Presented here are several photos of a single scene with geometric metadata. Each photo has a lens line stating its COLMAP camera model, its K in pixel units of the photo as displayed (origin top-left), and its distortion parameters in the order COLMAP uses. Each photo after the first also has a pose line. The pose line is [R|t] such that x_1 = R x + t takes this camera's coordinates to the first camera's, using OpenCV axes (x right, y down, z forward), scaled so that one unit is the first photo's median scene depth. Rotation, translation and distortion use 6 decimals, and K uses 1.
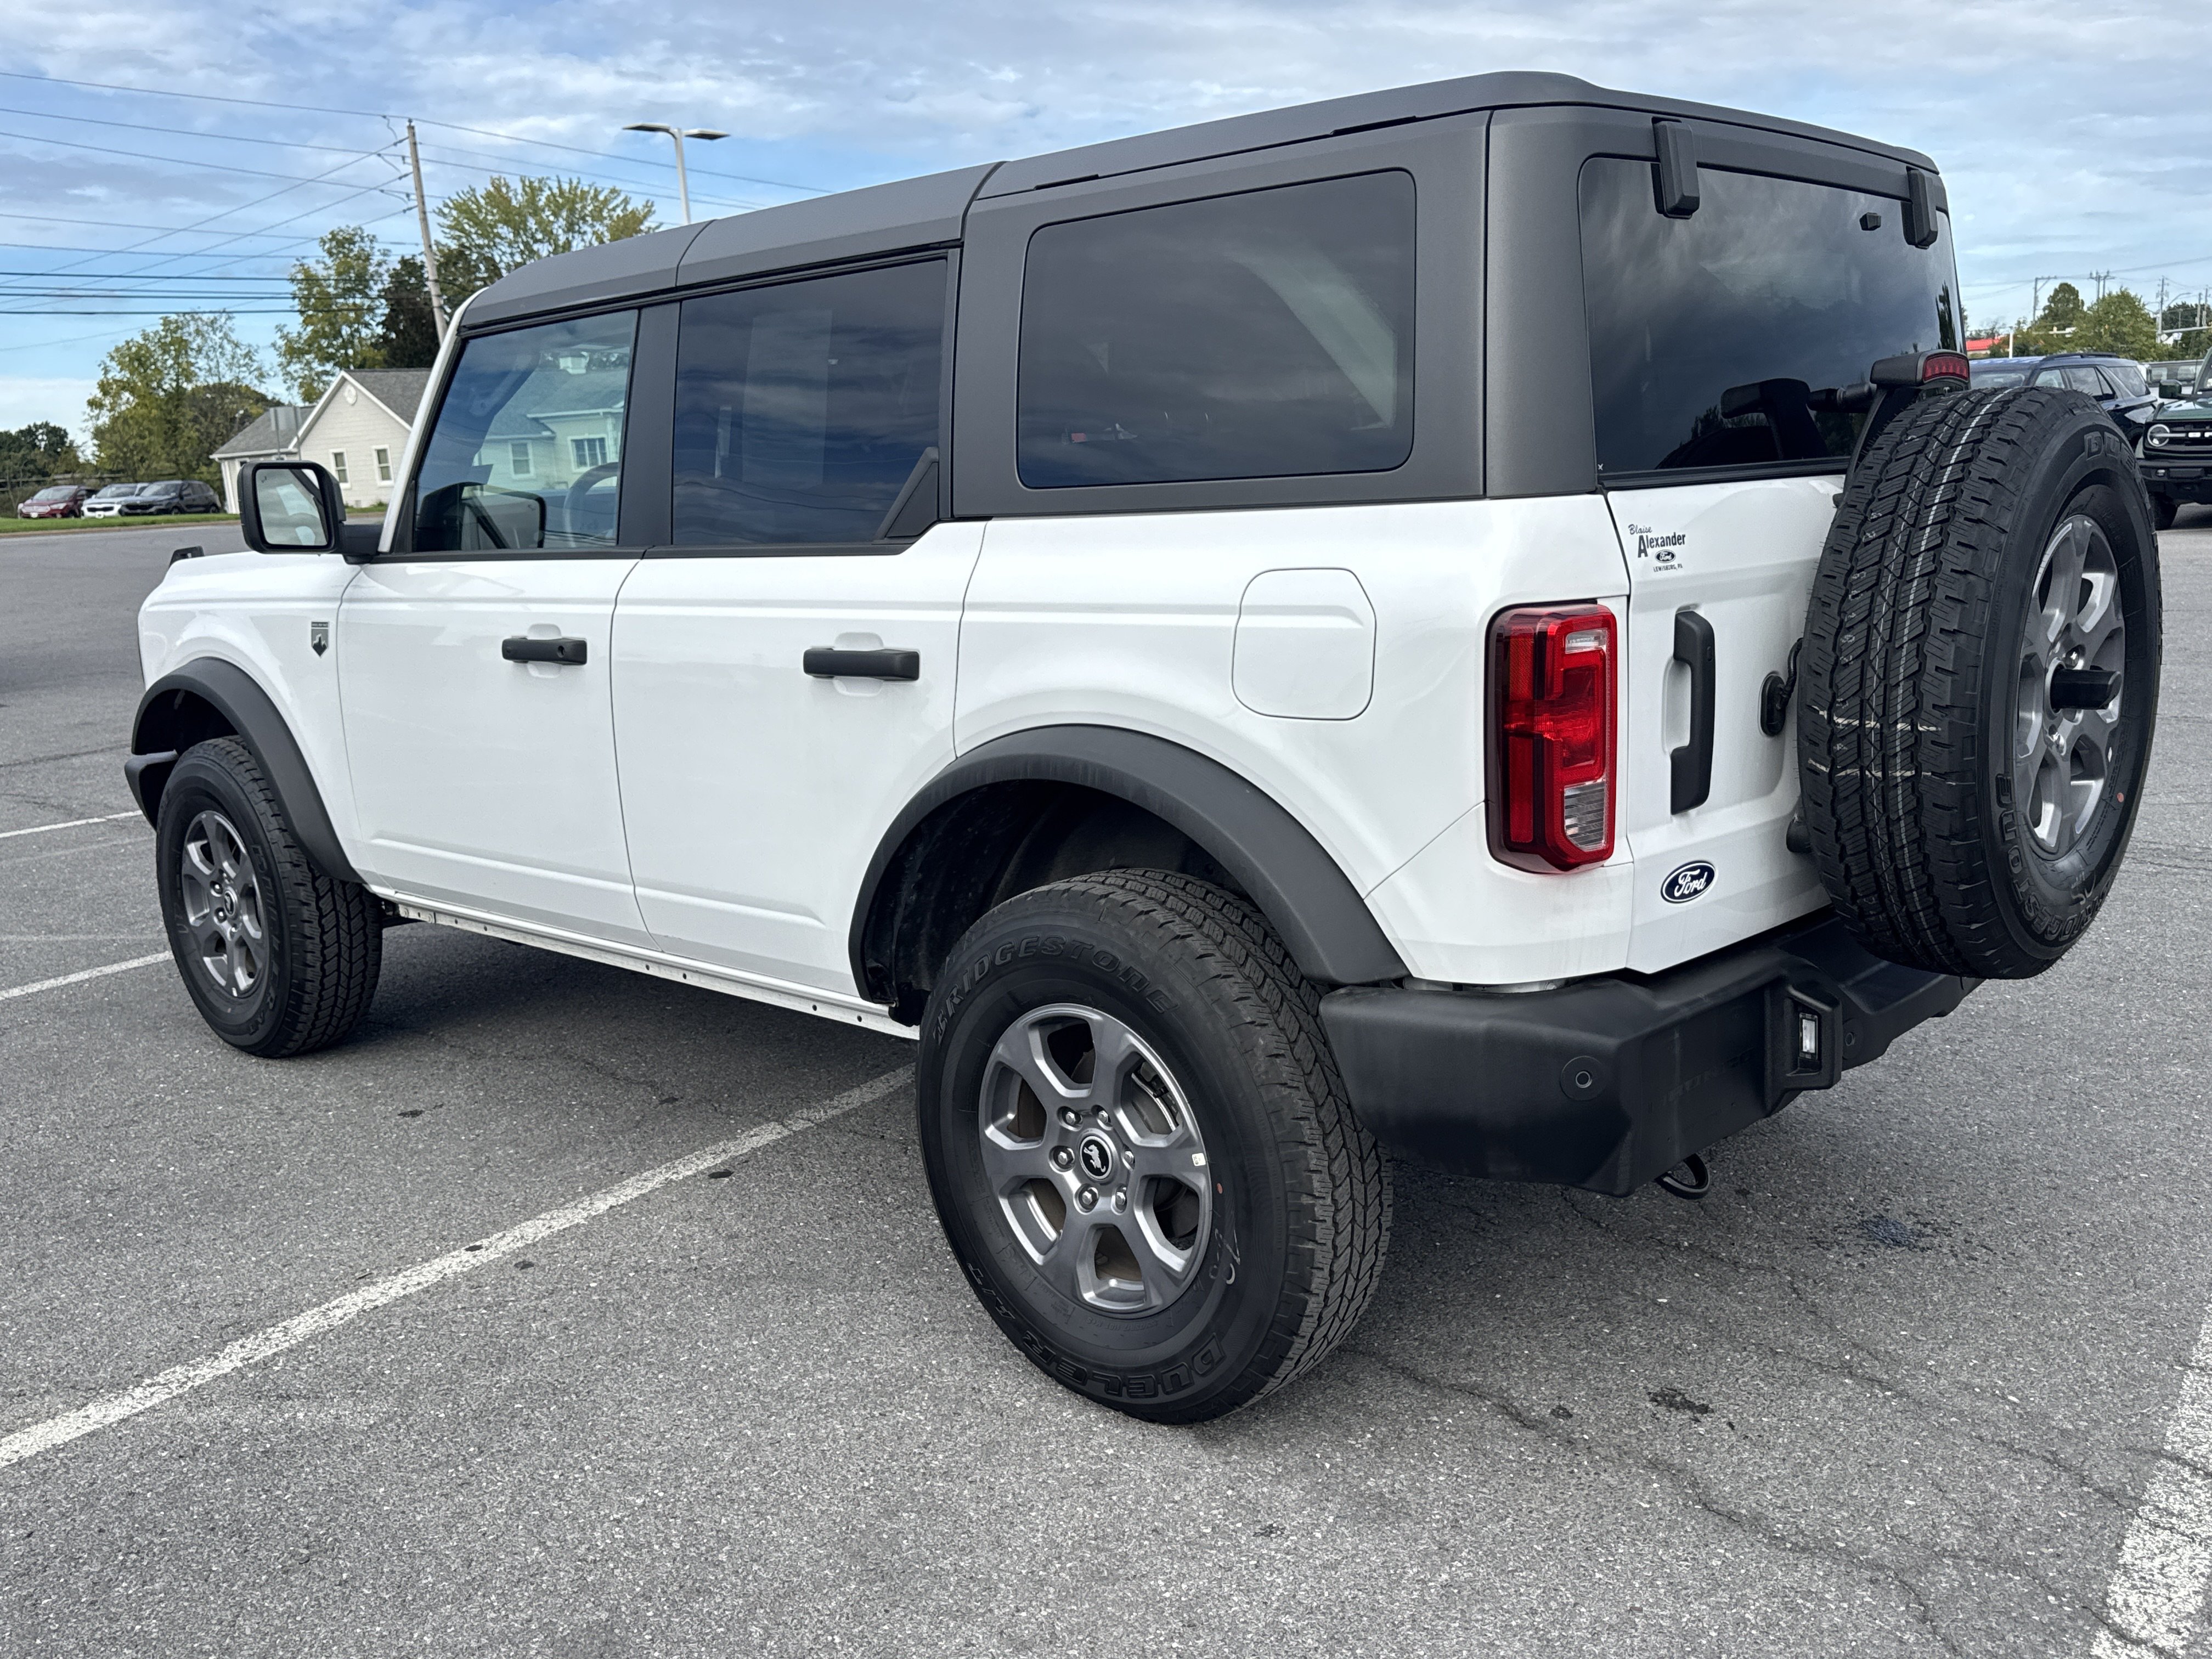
lens RADIAL K [[1913.1, 0, 1117.6], [0, 1913.1, 811.7], [0, 0, 1]] dist [0.035982, -0.026796]
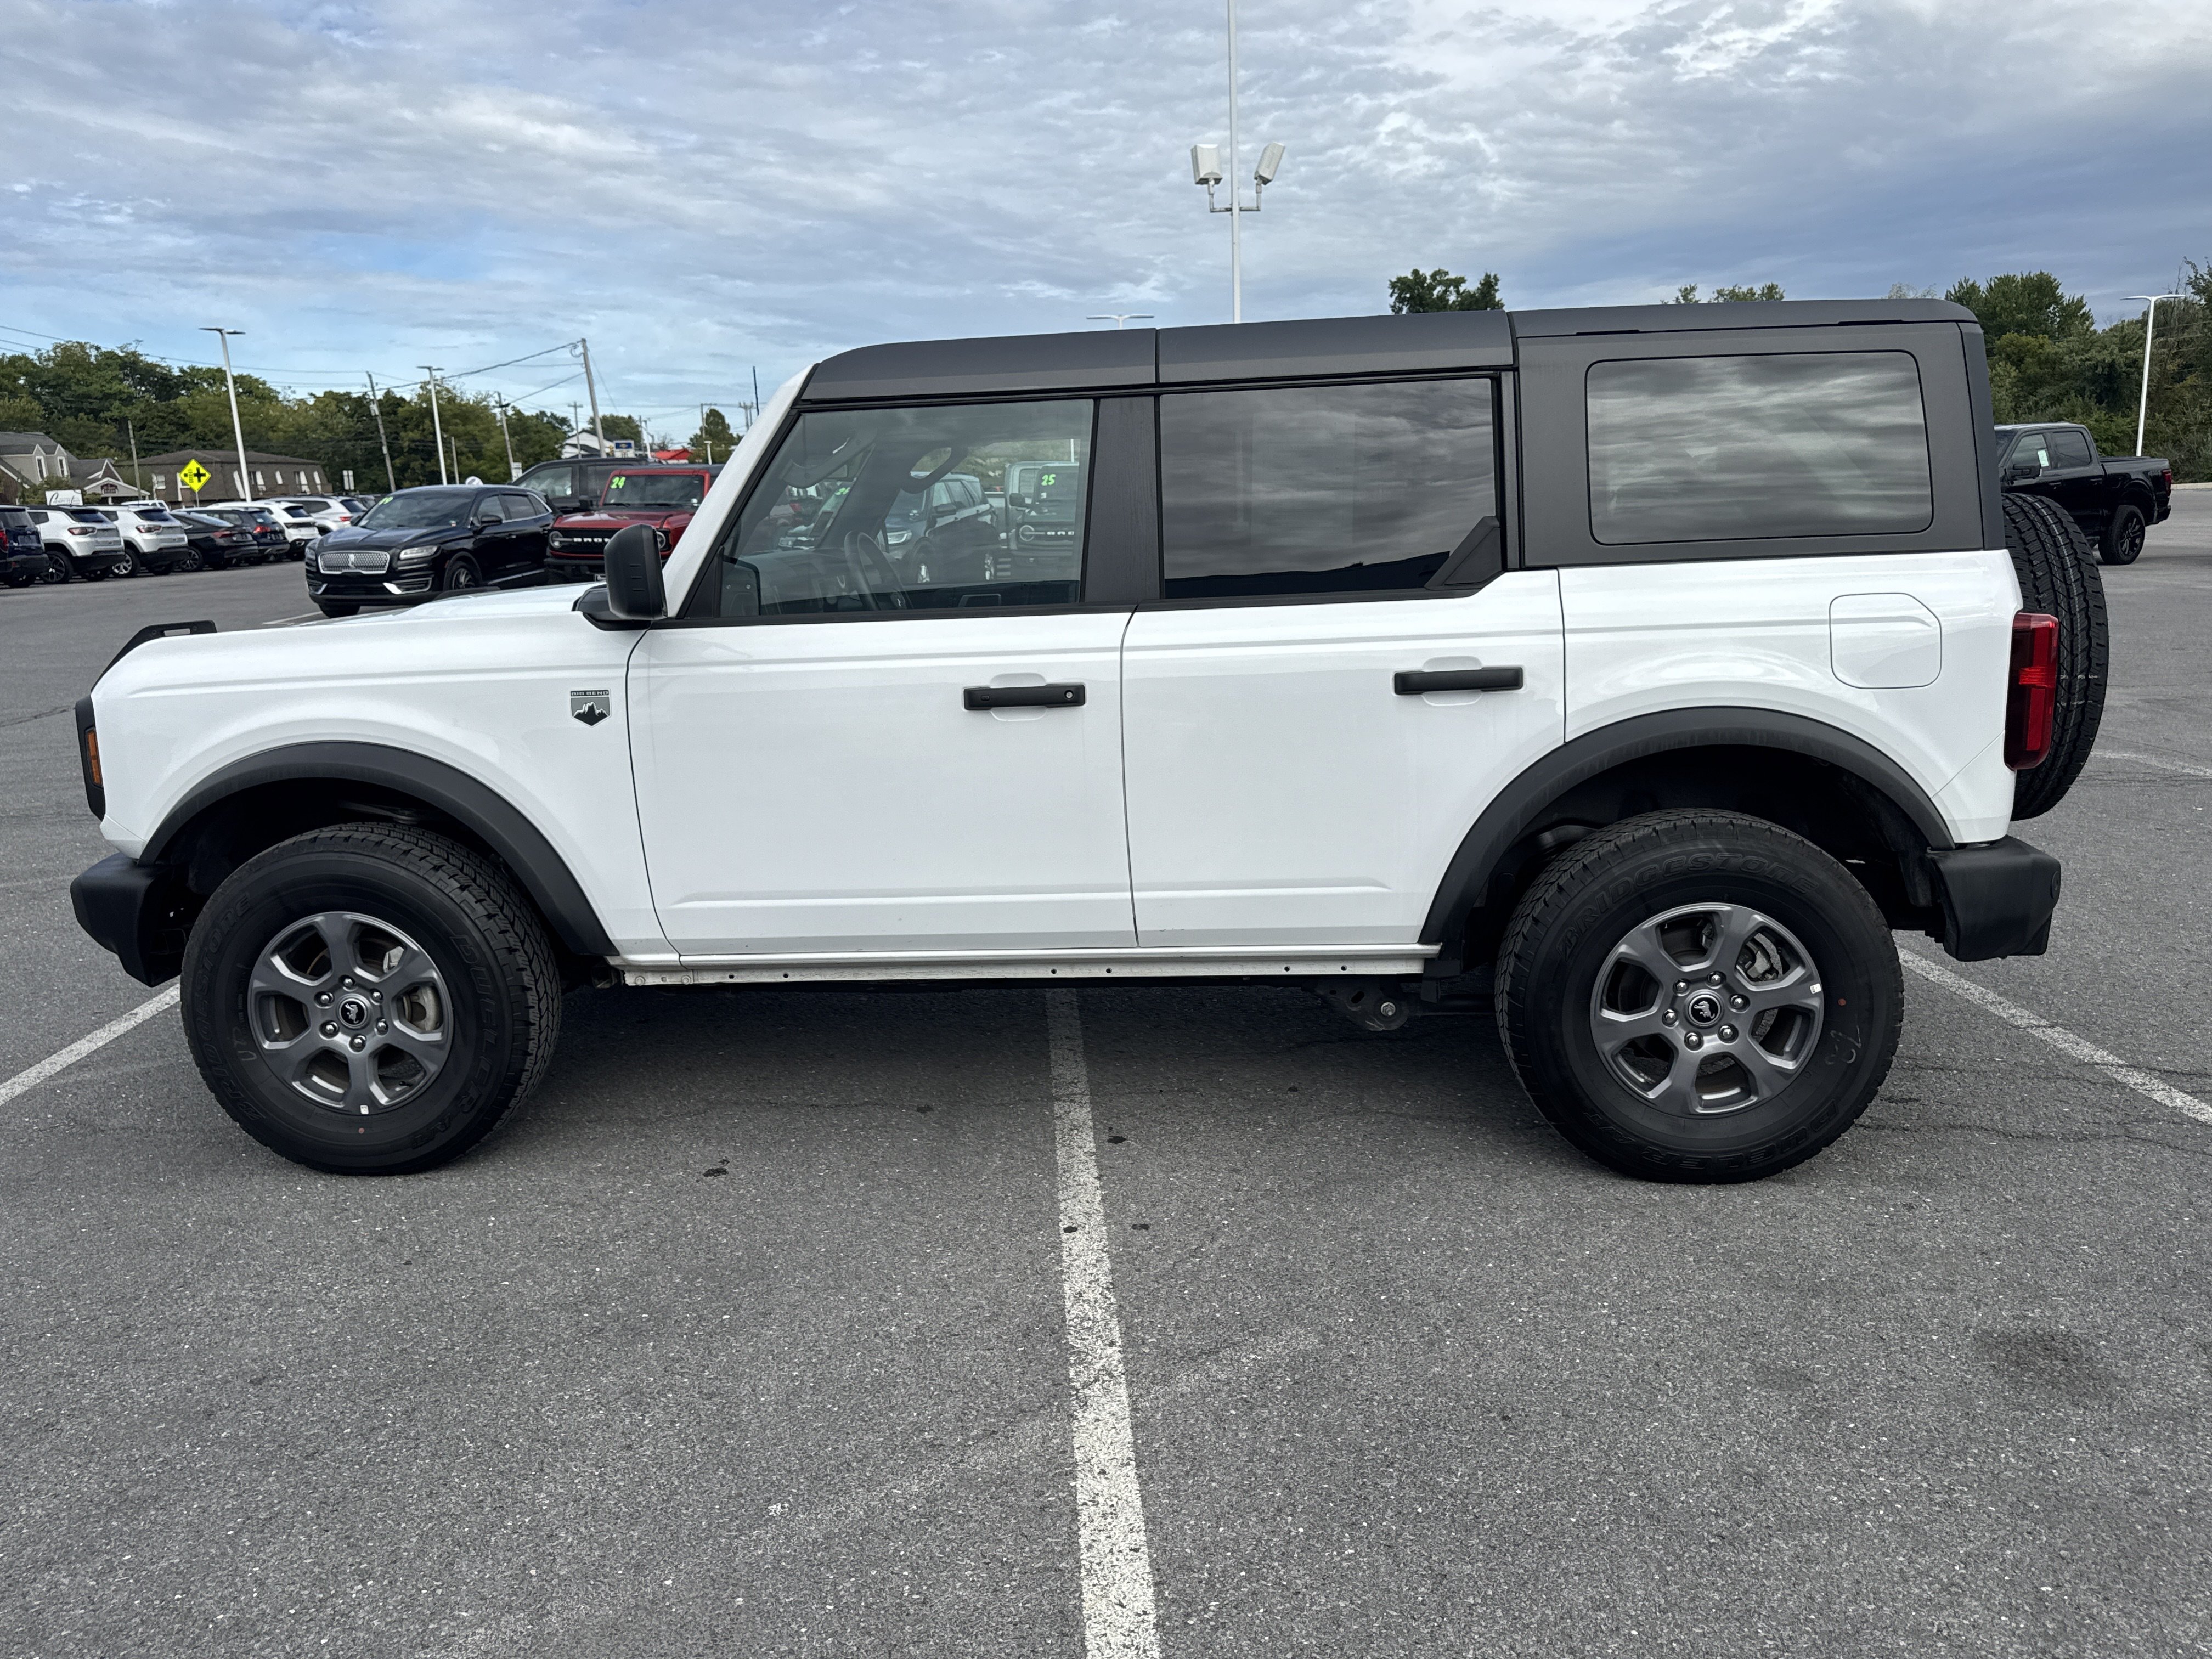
lens RADIAL K [[1659.4, 0, 1097.2], [0, 1659.4, 821.0], [0, 0, 1]] dist [0.031304, -0.008926]
pose [[0.785488, -0.096114, 0.611368, -1.080447], [0.107161, 0.994068, 0.018598, -0.030981], [-0.609529, 0.050906, 0.791128, 0.266013]]
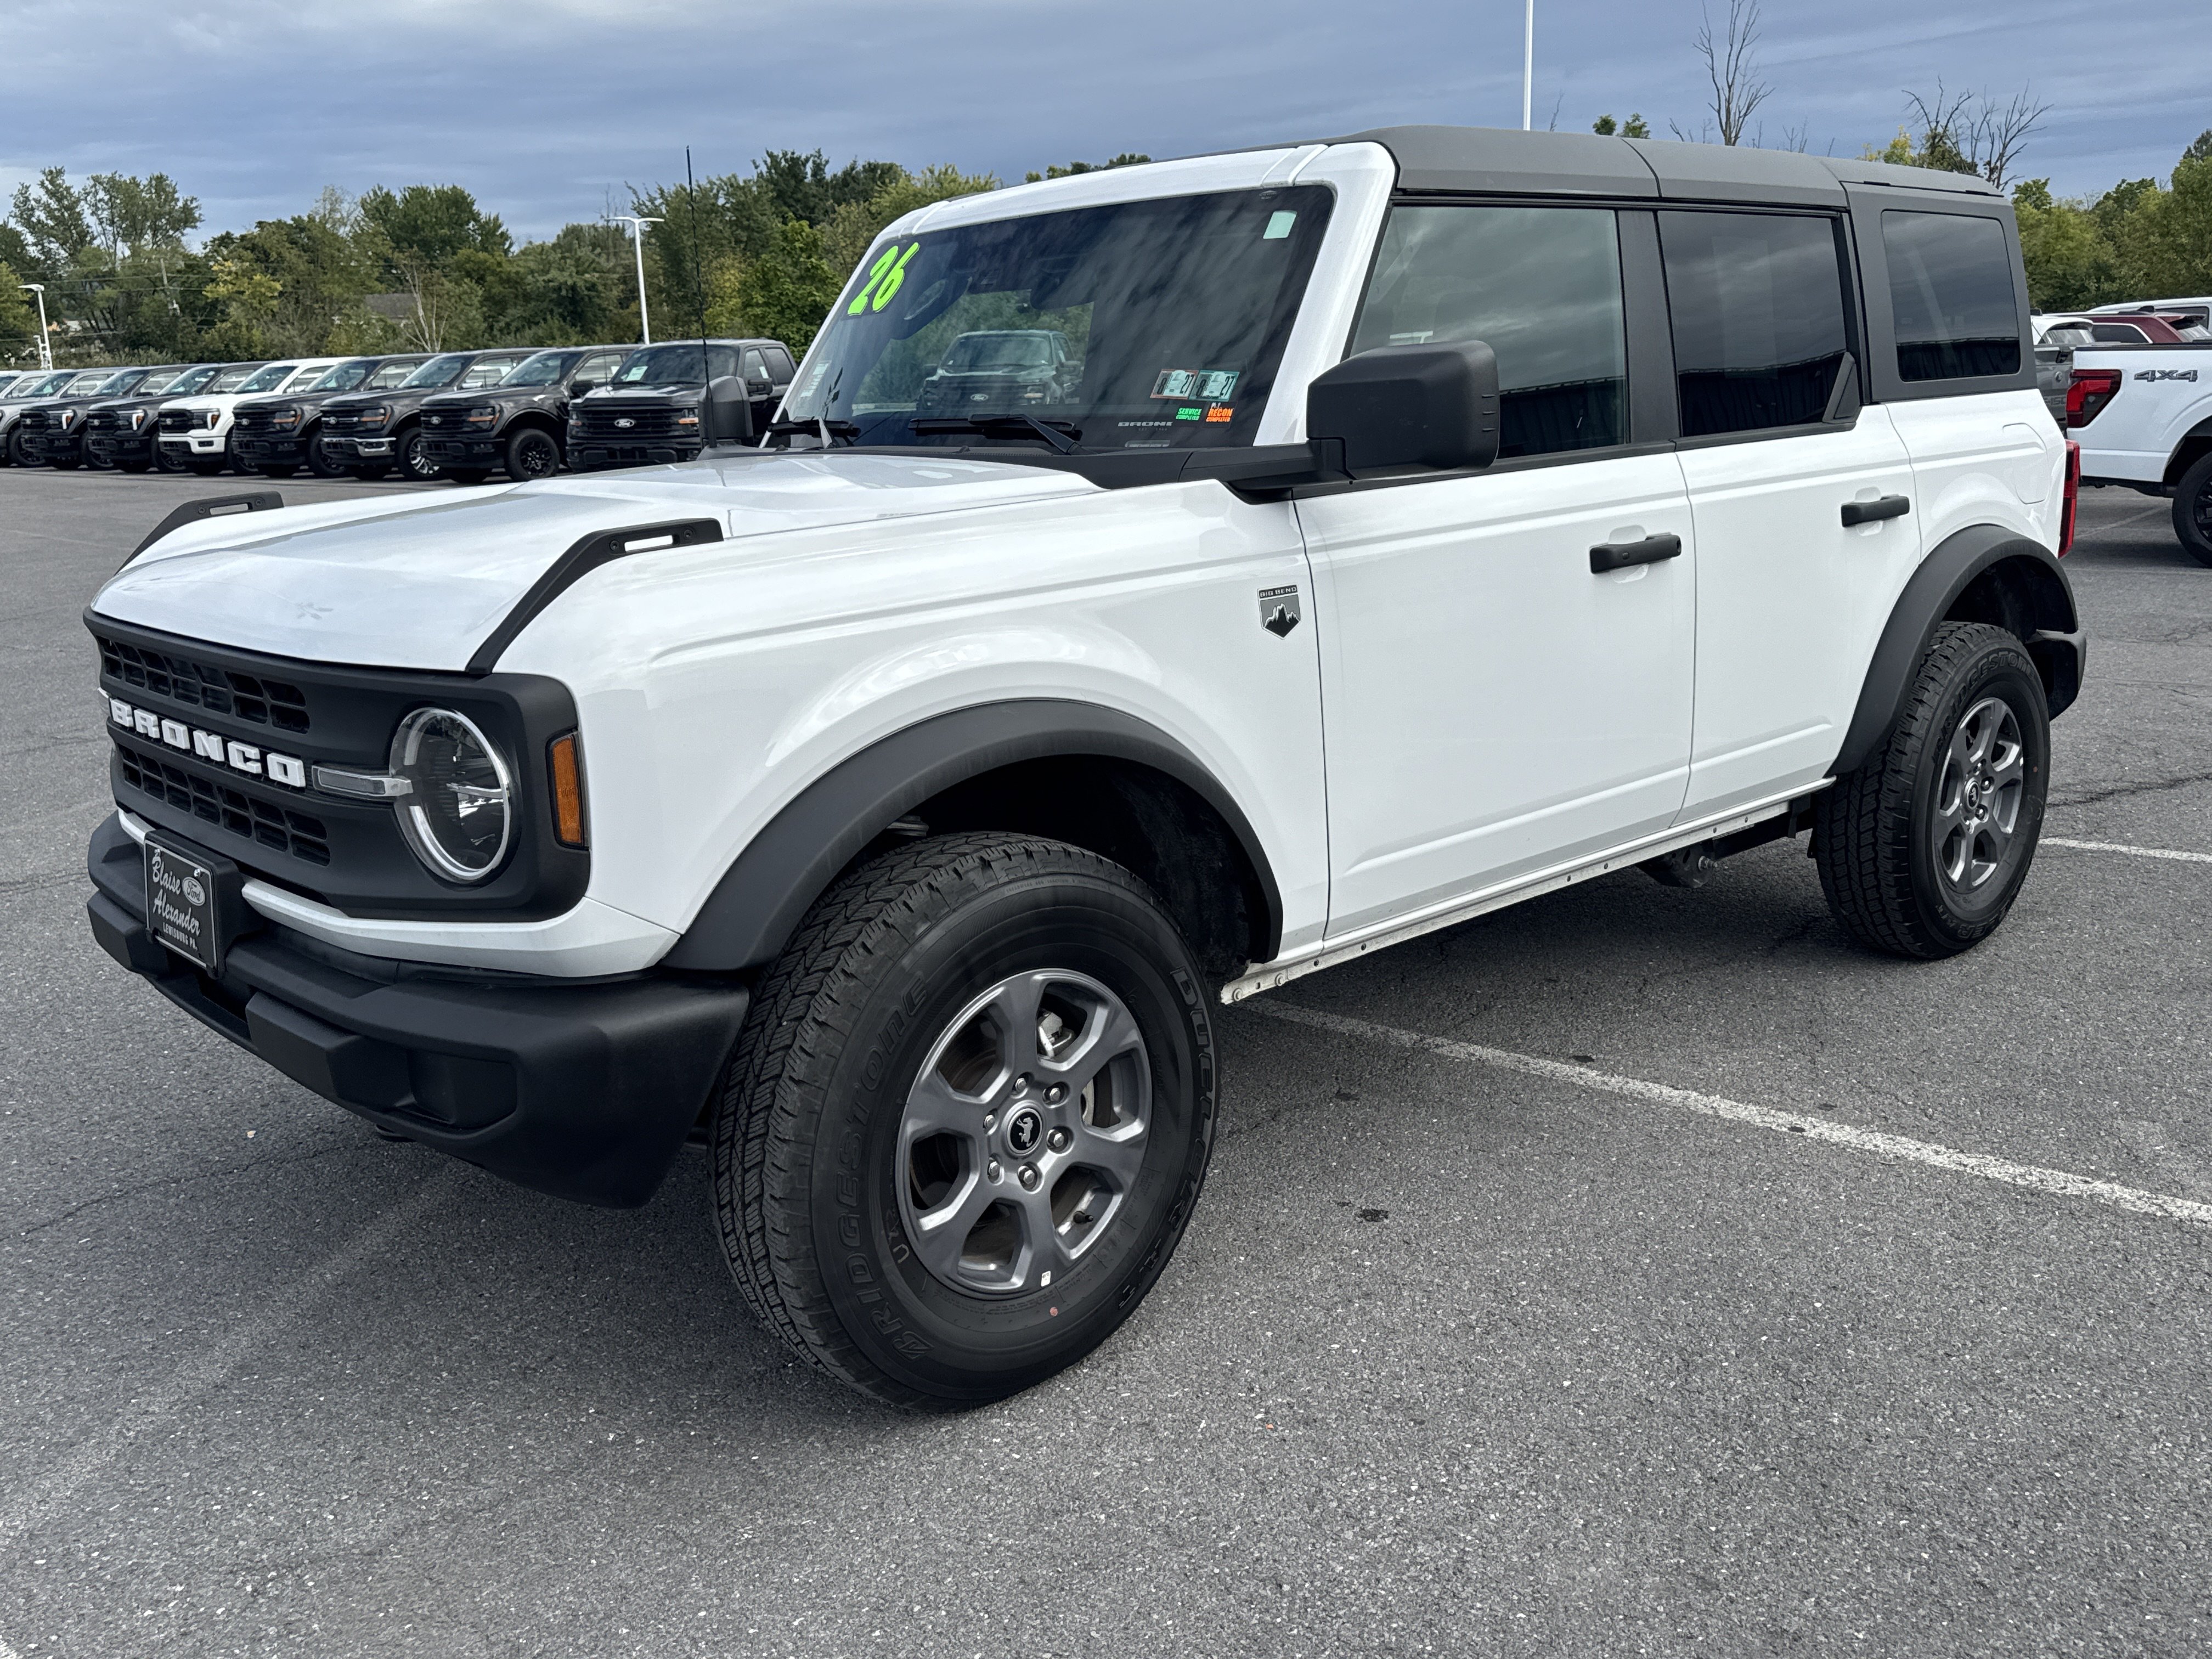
lens RADIAL K [[1913.1, 0, 1101.2], [0, 1913.1, 838.2], [0, 0, 1]] dist [0.035982, -0.026796]
pose [[0.105096, -0.193402, 0.975474, -1.633025], [0.210881, 0.962933, 0.168196, -0.207410], [-0.971846, 0.188032, 0.141986, 1.443786]]
